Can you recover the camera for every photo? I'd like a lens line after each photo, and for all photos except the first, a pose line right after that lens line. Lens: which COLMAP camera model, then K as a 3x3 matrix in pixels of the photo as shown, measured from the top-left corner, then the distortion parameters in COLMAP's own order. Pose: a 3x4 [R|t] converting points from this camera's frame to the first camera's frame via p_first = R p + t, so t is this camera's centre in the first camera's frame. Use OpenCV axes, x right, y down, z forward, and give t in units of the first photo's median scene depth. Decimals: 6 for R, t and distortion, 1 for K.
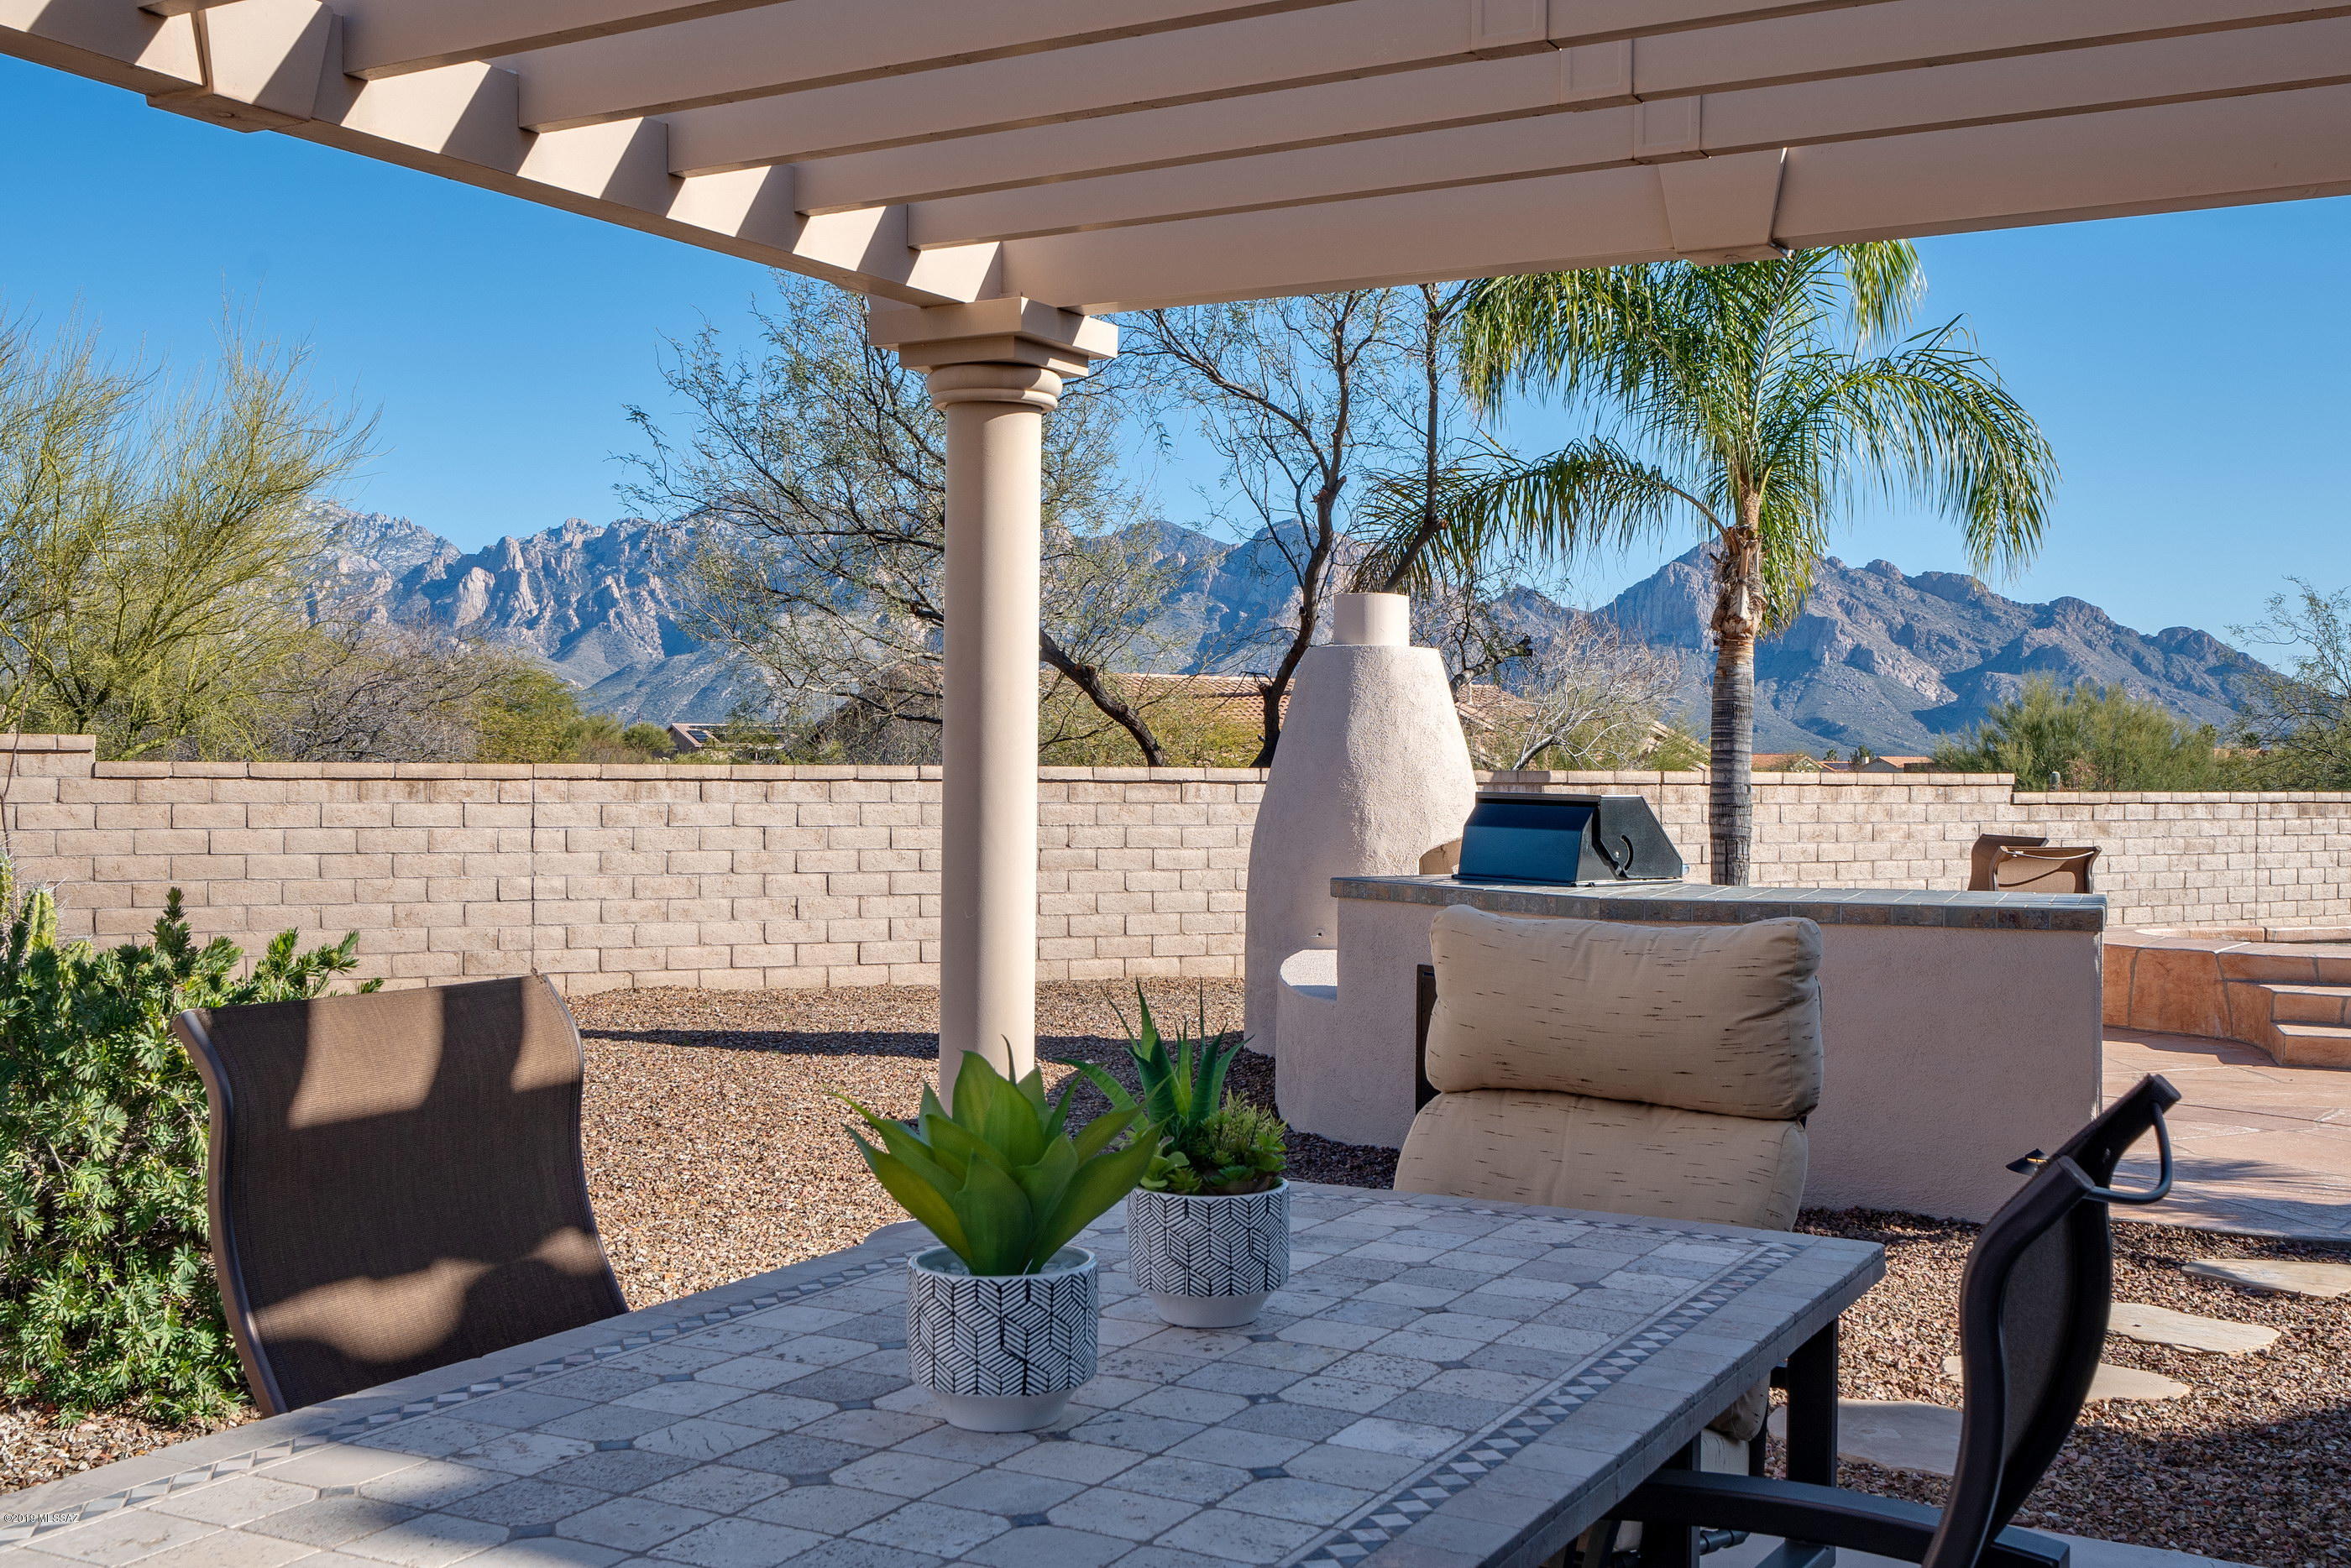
lens RADIAL K [[2396.5, 0, 1173.2], [0, 2396.5, 785.8], [0, 0, 1]] dist [0.009237, 0.000000]
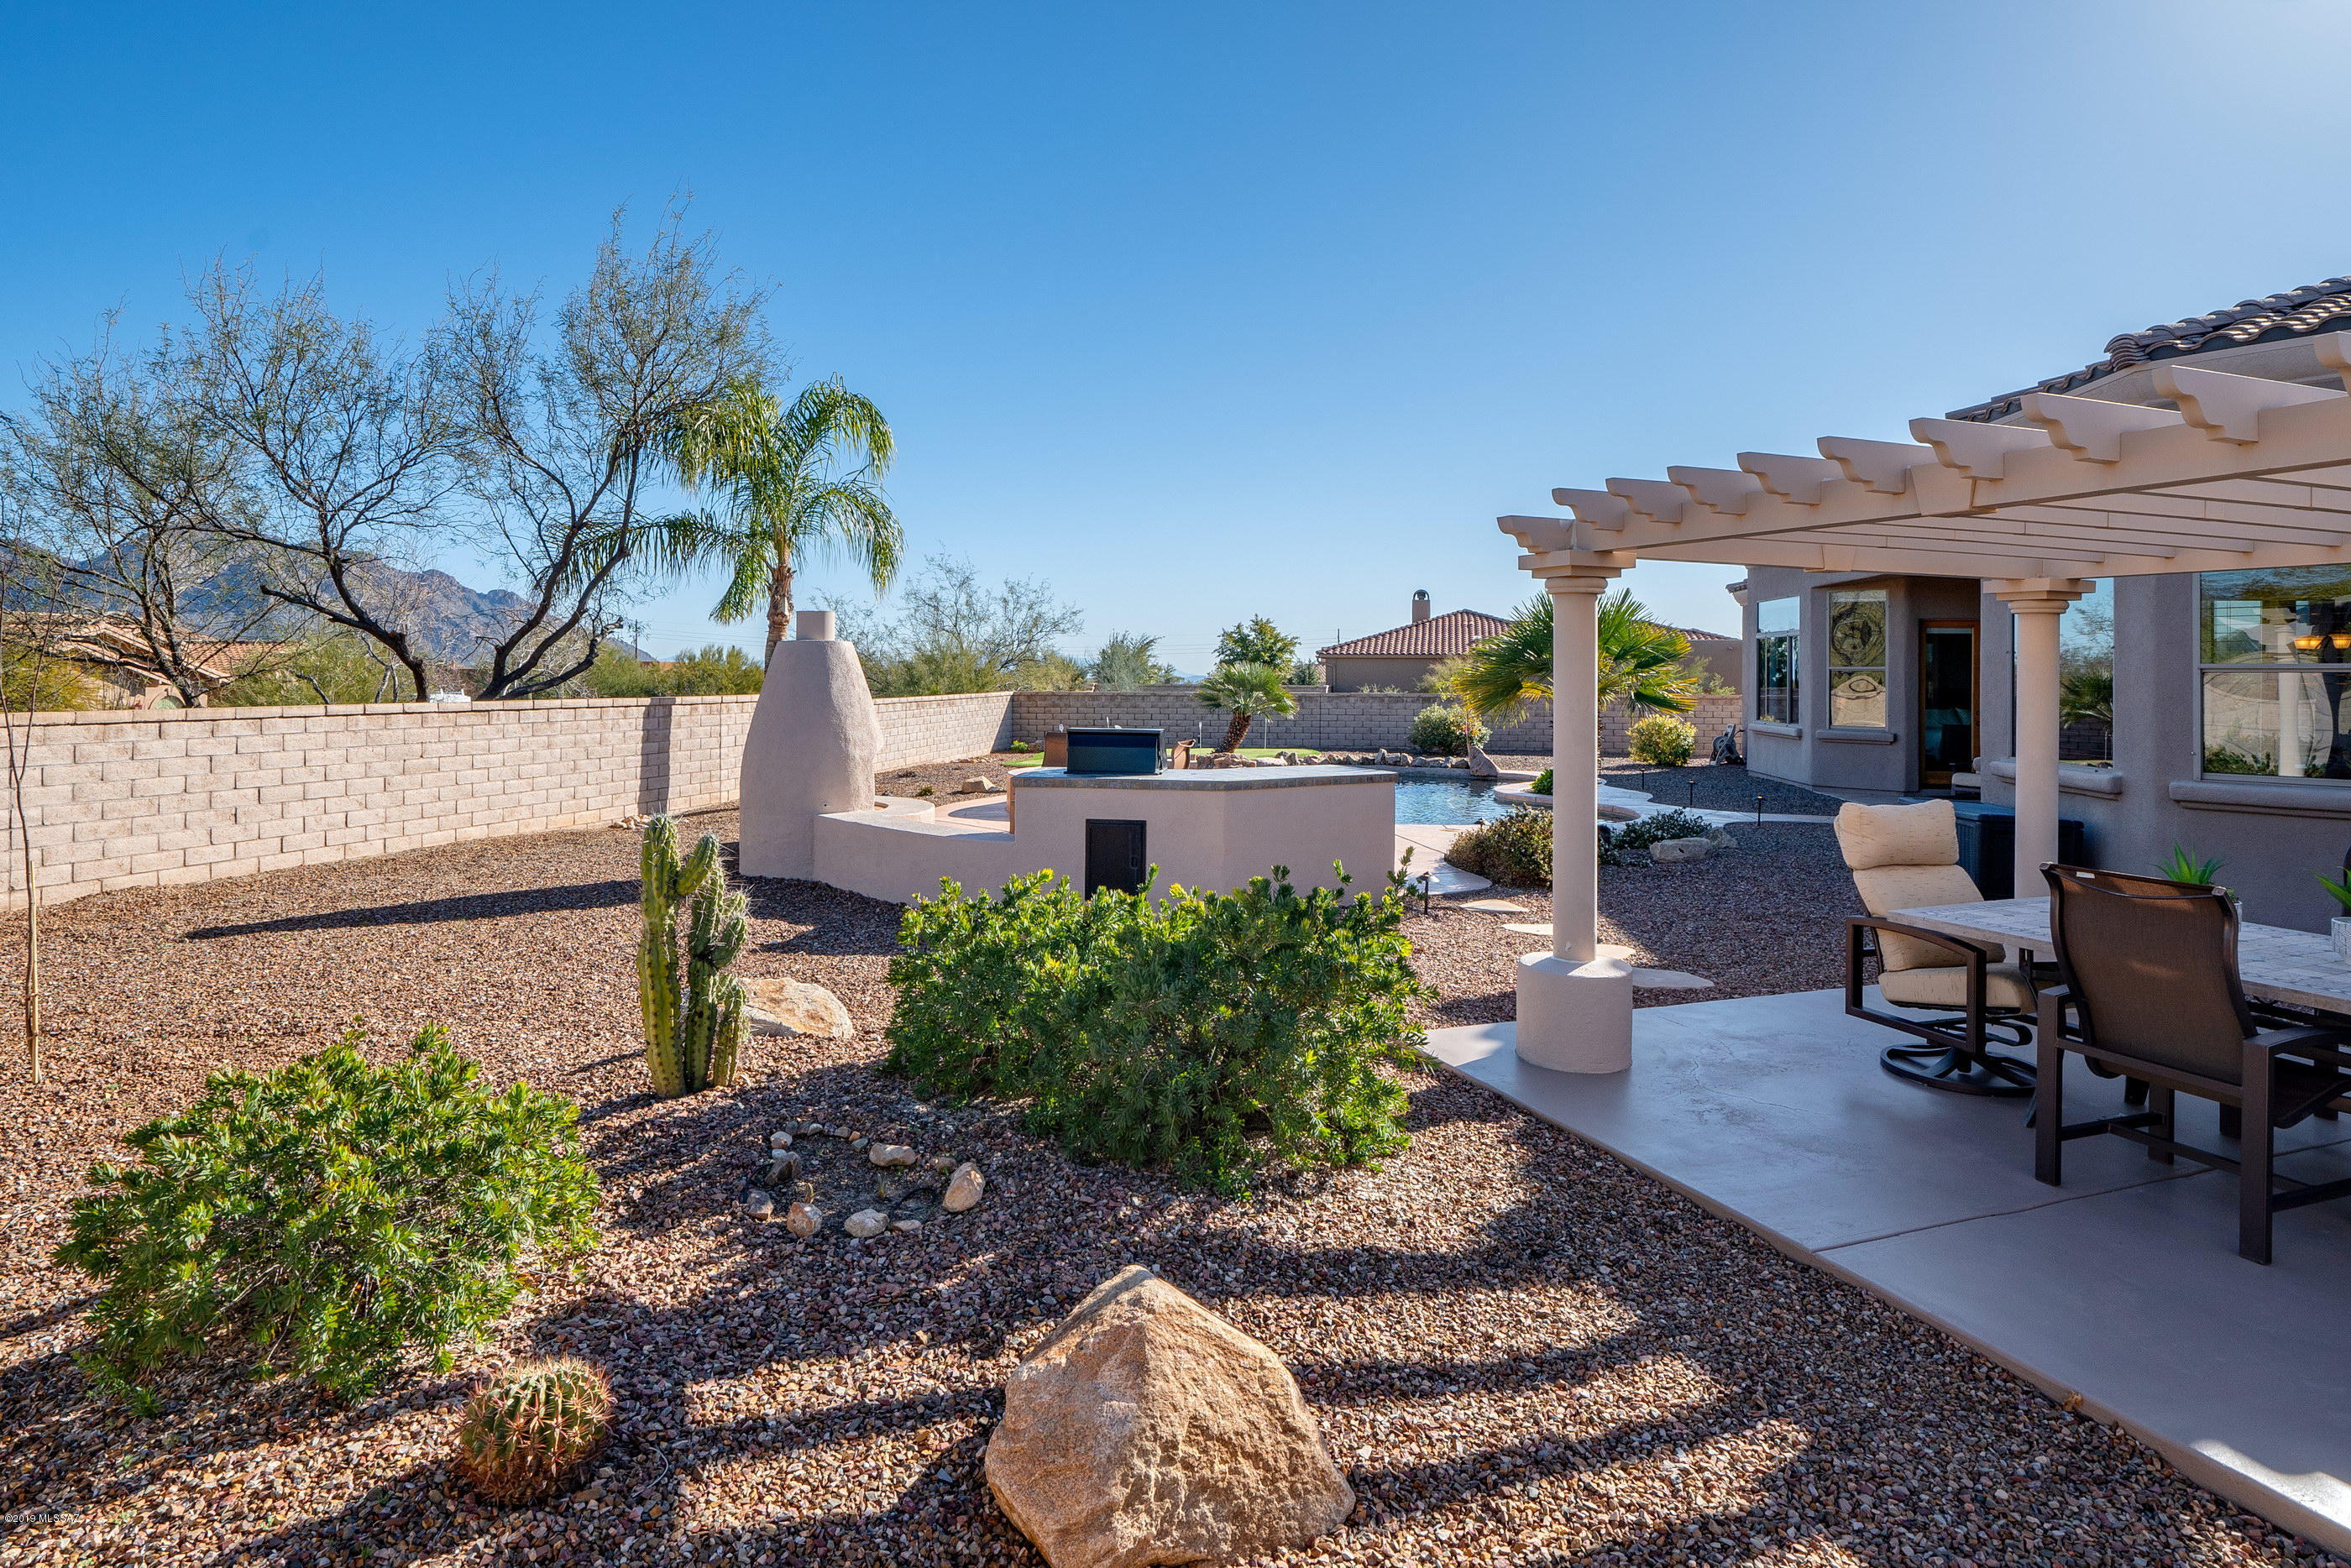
lens RADIAL K [[1272.1, 0, 1158.2], [0, 1272.1, 676.0], [0, 0, 1]] dist [0.001083, -0.000109]
pose [[0.642378, -0.005697, 0.766367, -0.371516], [0.005820, 0.999980, 0.002555, -0.025409], [-0.766366, 0.002819, 0.642398, 0.154801]]
